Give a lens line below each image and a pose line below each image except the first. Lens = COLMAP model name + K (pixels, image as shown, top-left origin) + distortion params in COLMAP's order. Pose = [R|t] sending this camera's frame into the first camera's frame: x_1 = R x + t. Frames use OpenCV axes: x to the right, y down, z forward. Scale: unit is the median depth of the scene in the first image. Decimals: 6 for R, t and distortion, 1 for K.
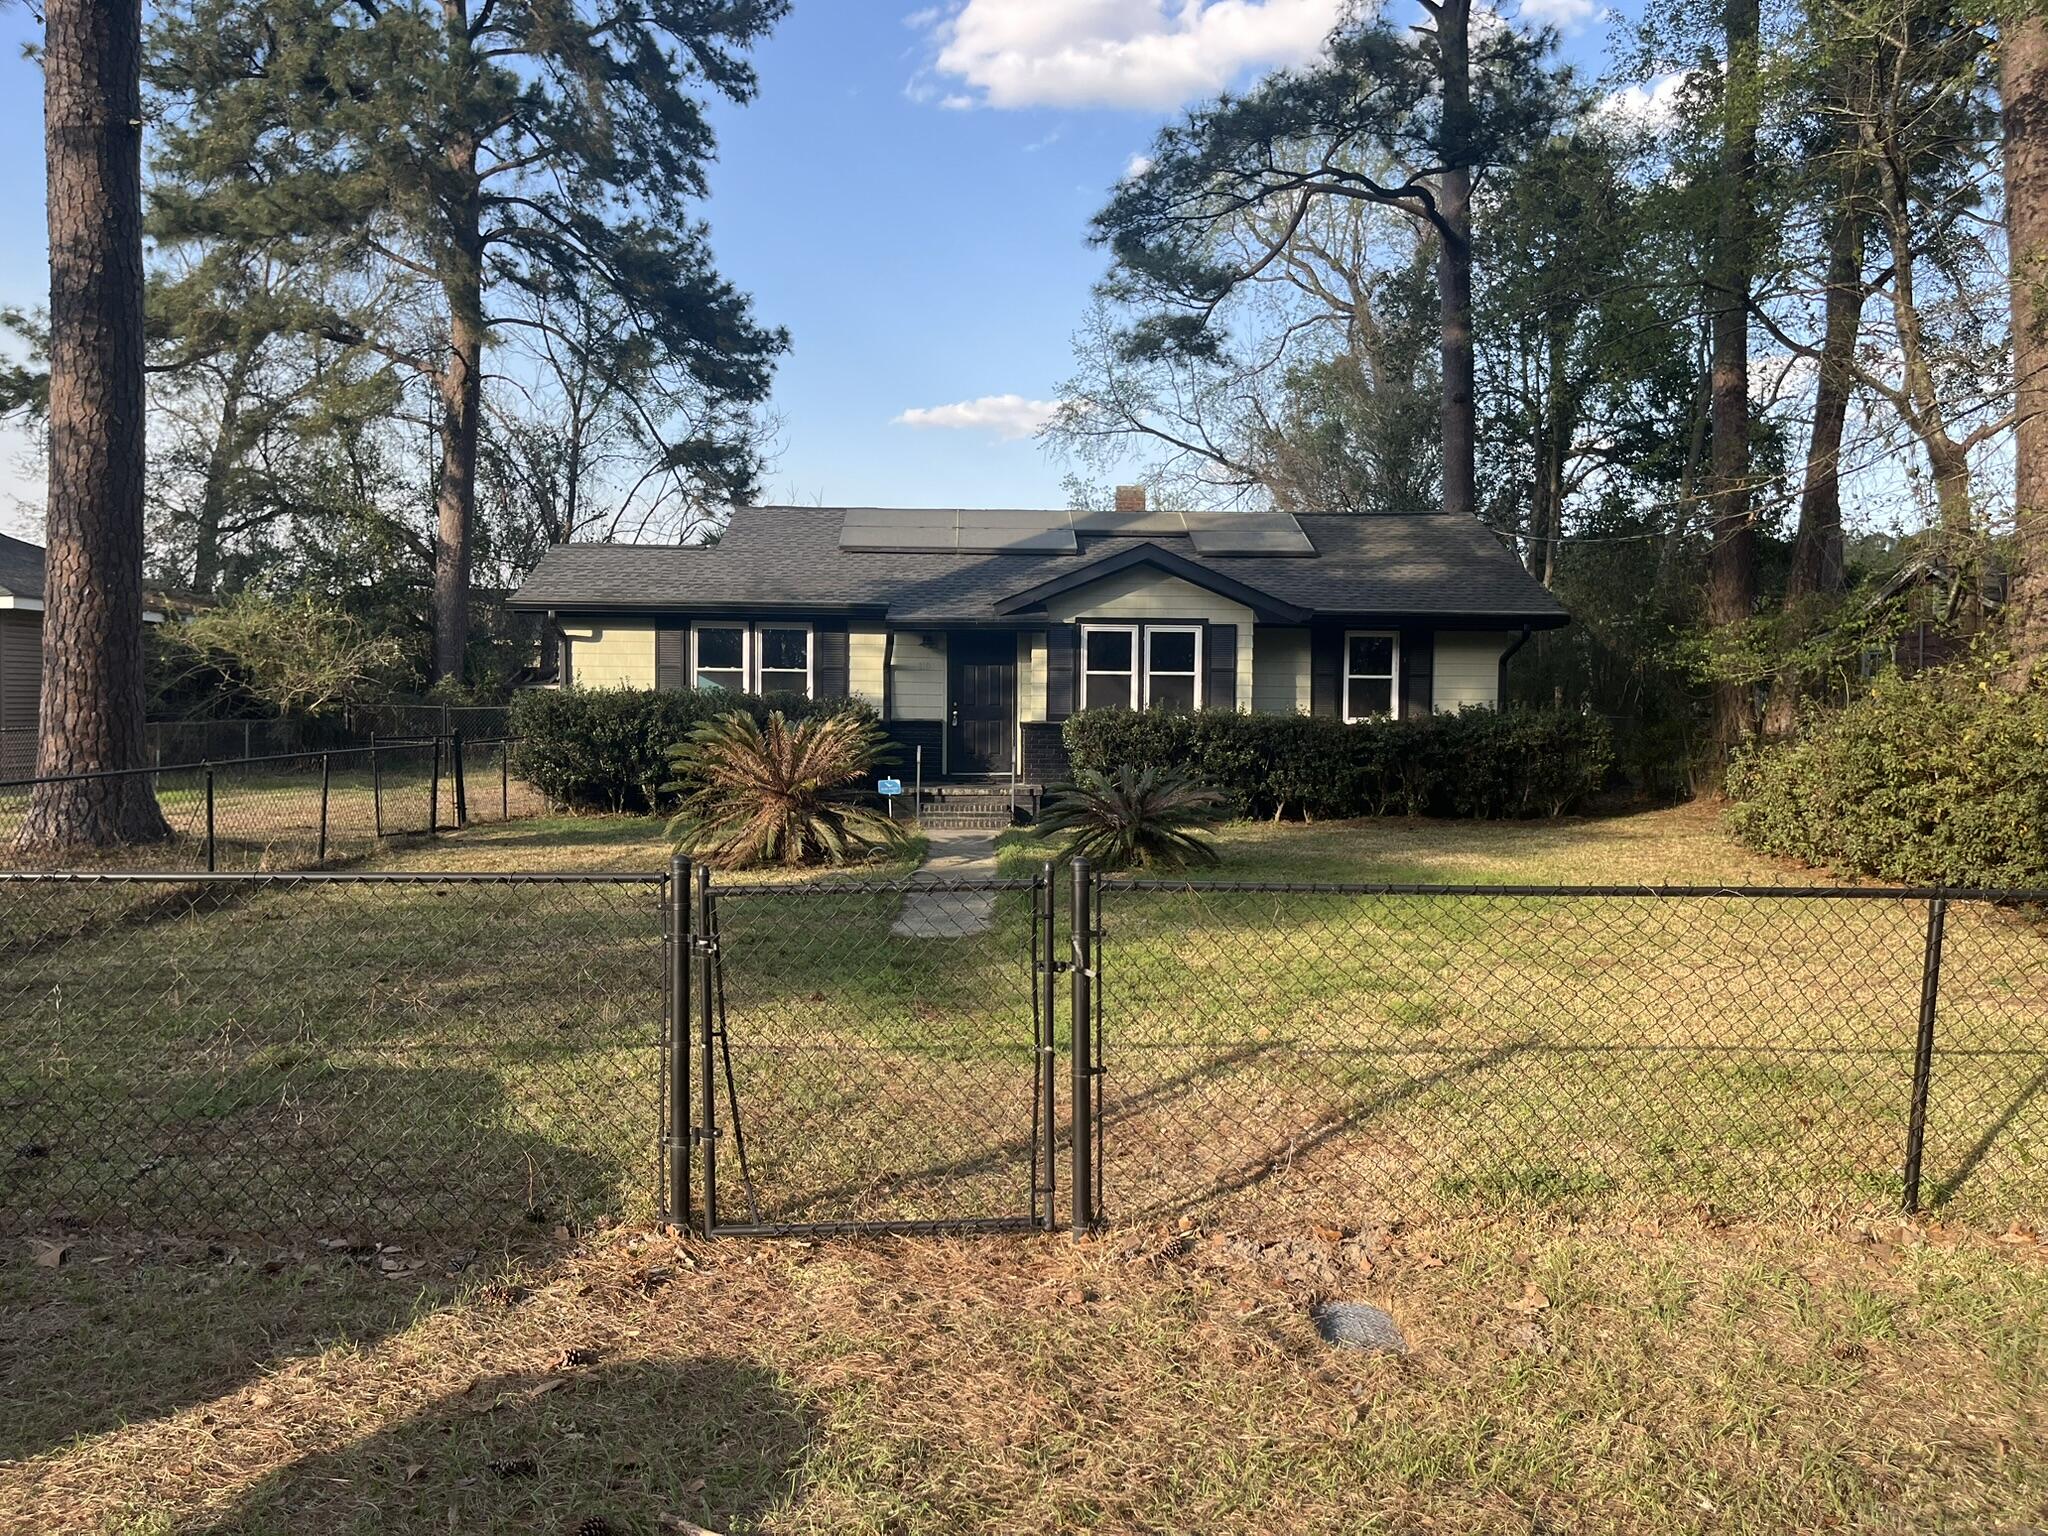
lens RADIAL K [[1556.9, 0, 1034.8], [0, 1556.9, 769.2], [0, 0, 1]] dist [0.059473, -0.084411]
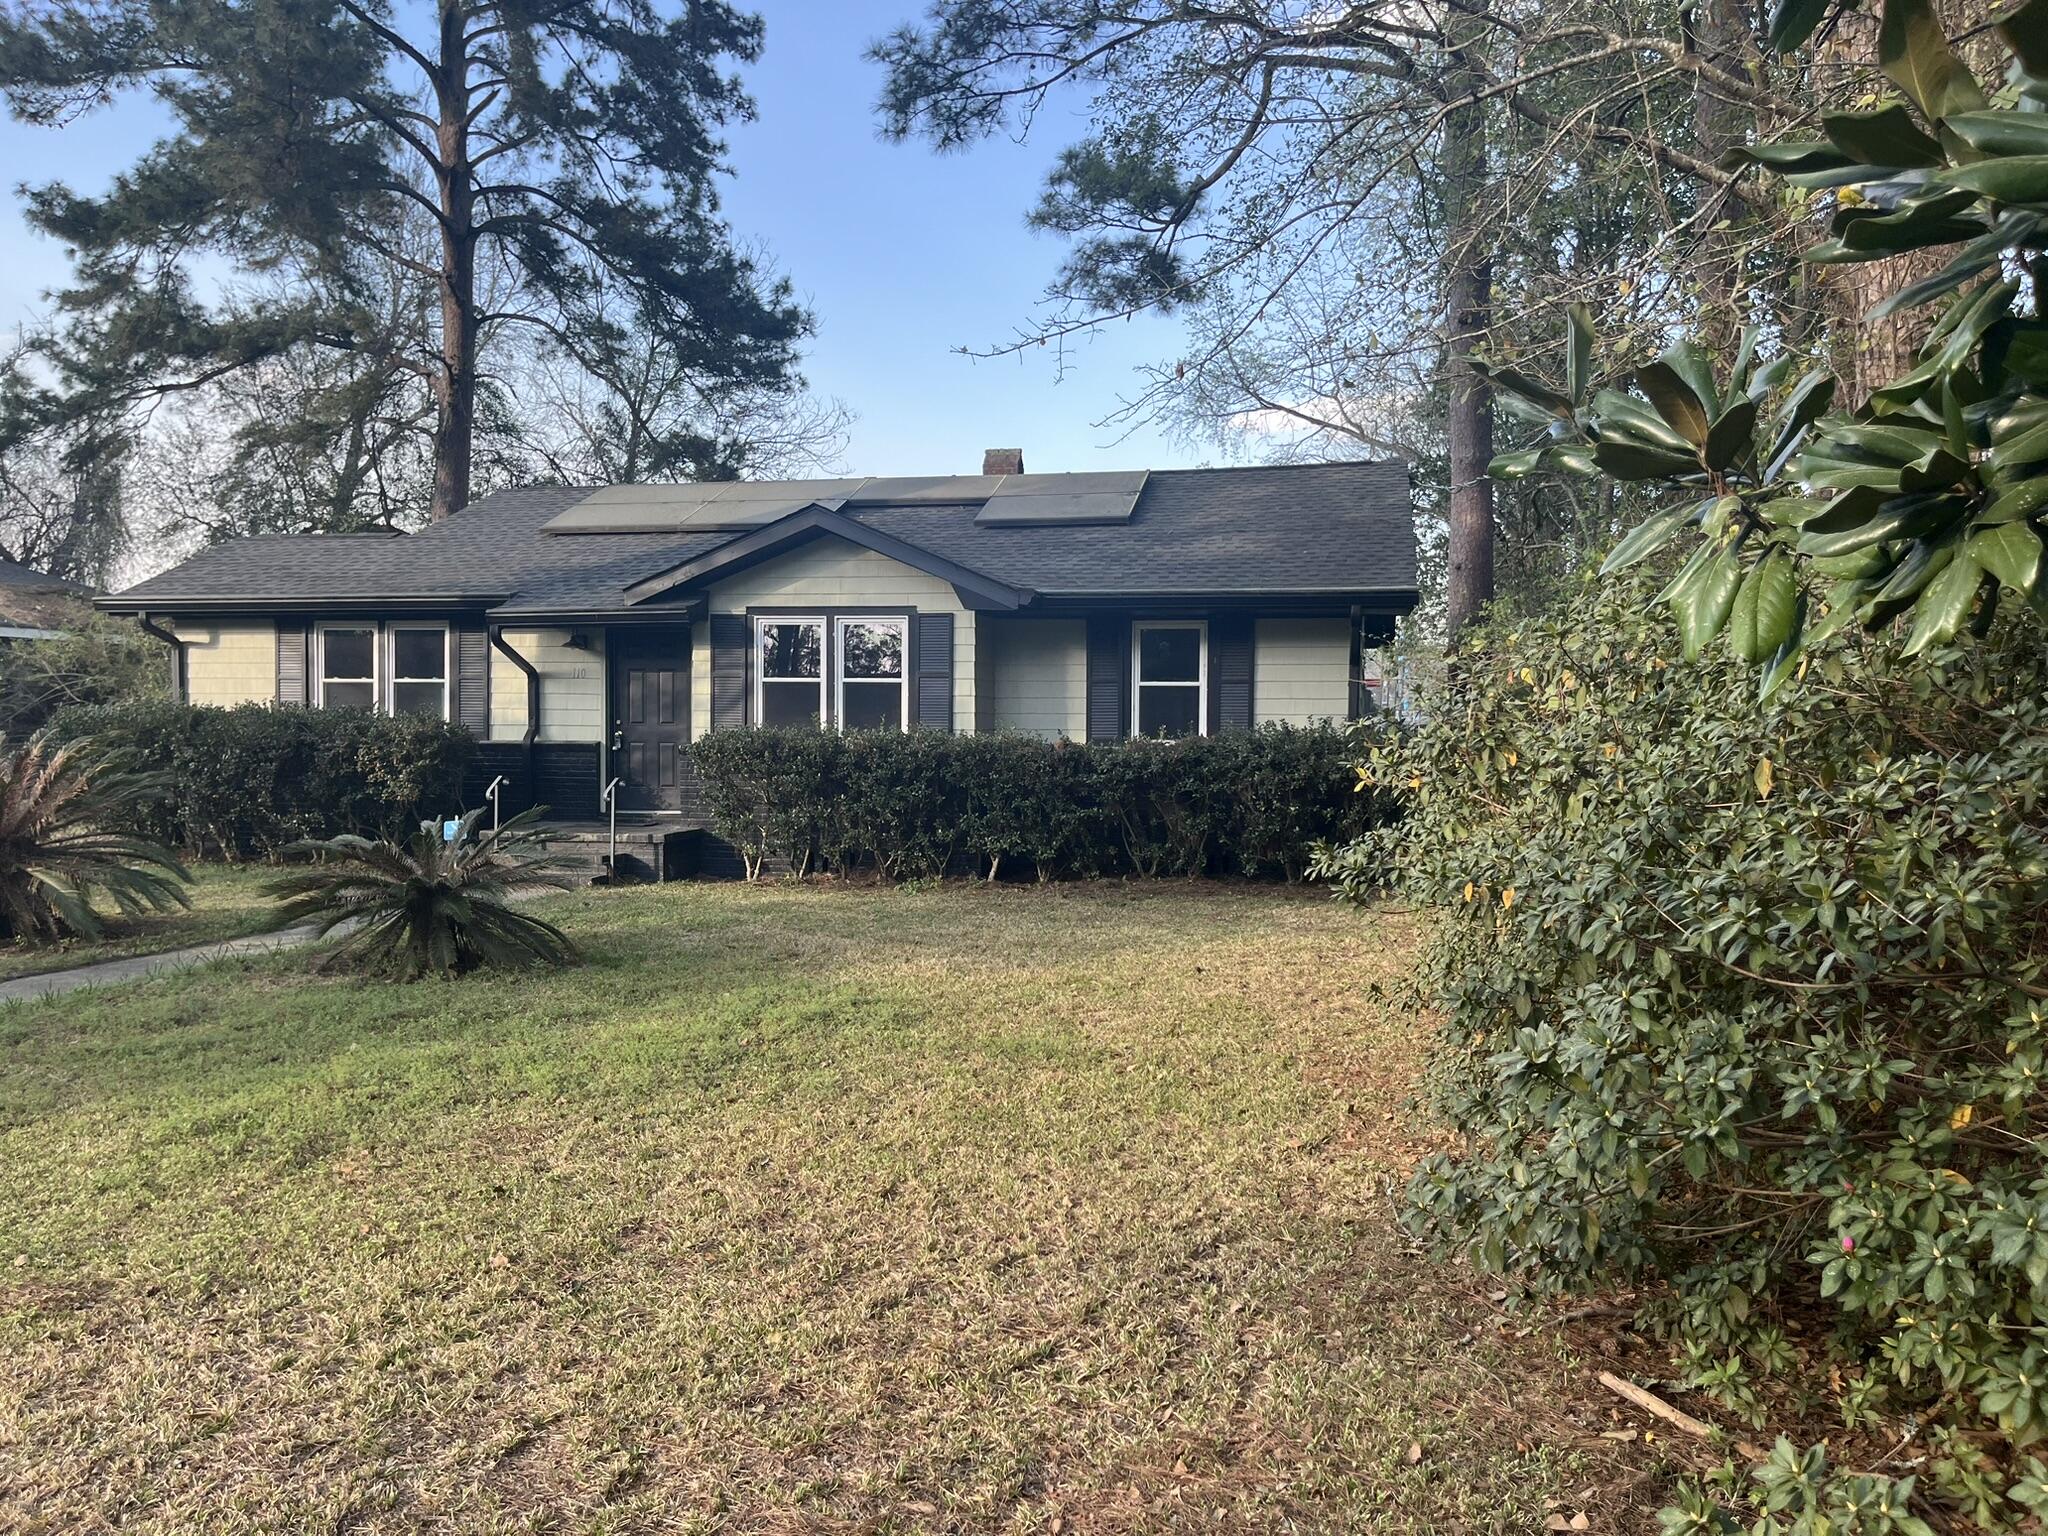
lens RADIAL K [[1556.9, 0, 1037.0], [0, 1556.9, 774.0], [0, 0, 1]] dist [0.059473, -0.084411]
pose [[0.971160, 0.005130, -0.238375, 0.328893], [-0.007652, 0.999924, -0.009657, -0.009643], [0.238308, 0.011203, 0.971125, 0.282931]]
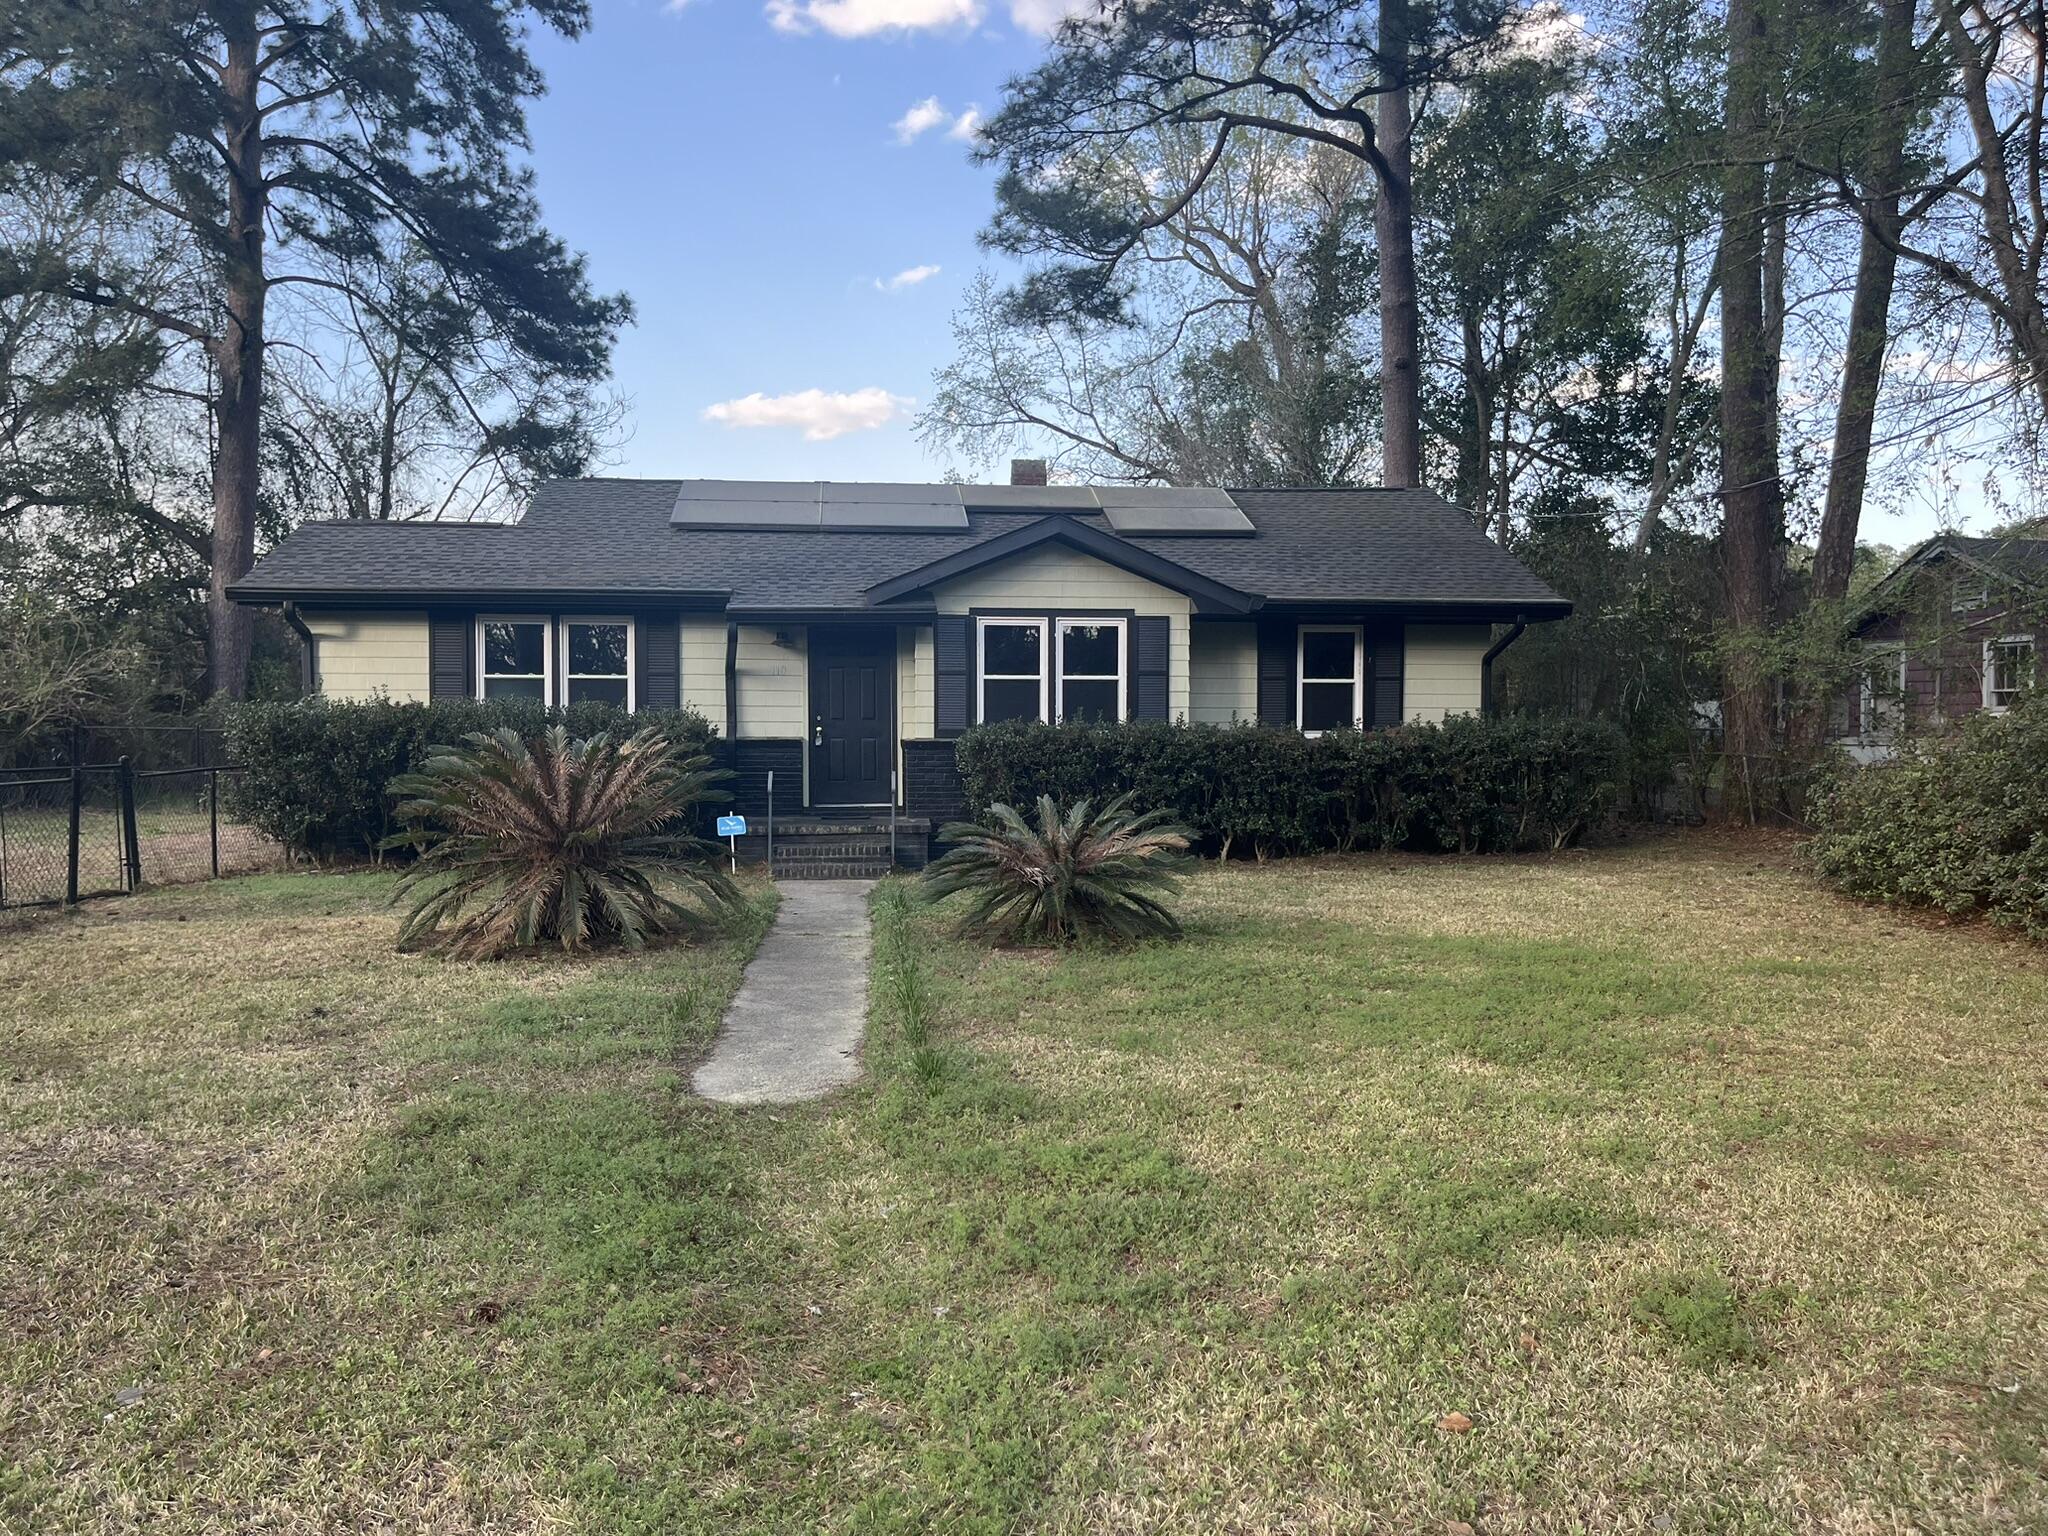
lens RADIAL K [[1556.9, 0, 1019.9], [0, 1556.9, 773.5], [0, 0, 1]] dist [0.059473, -0.084411]
pose [[0.997672, -0.011466, 0.067217, -0.002268], [0.012087, 0.999888, -0.008827, -0.005161], [-0.067108, 0.009619, 0.997699, 0.194613]]
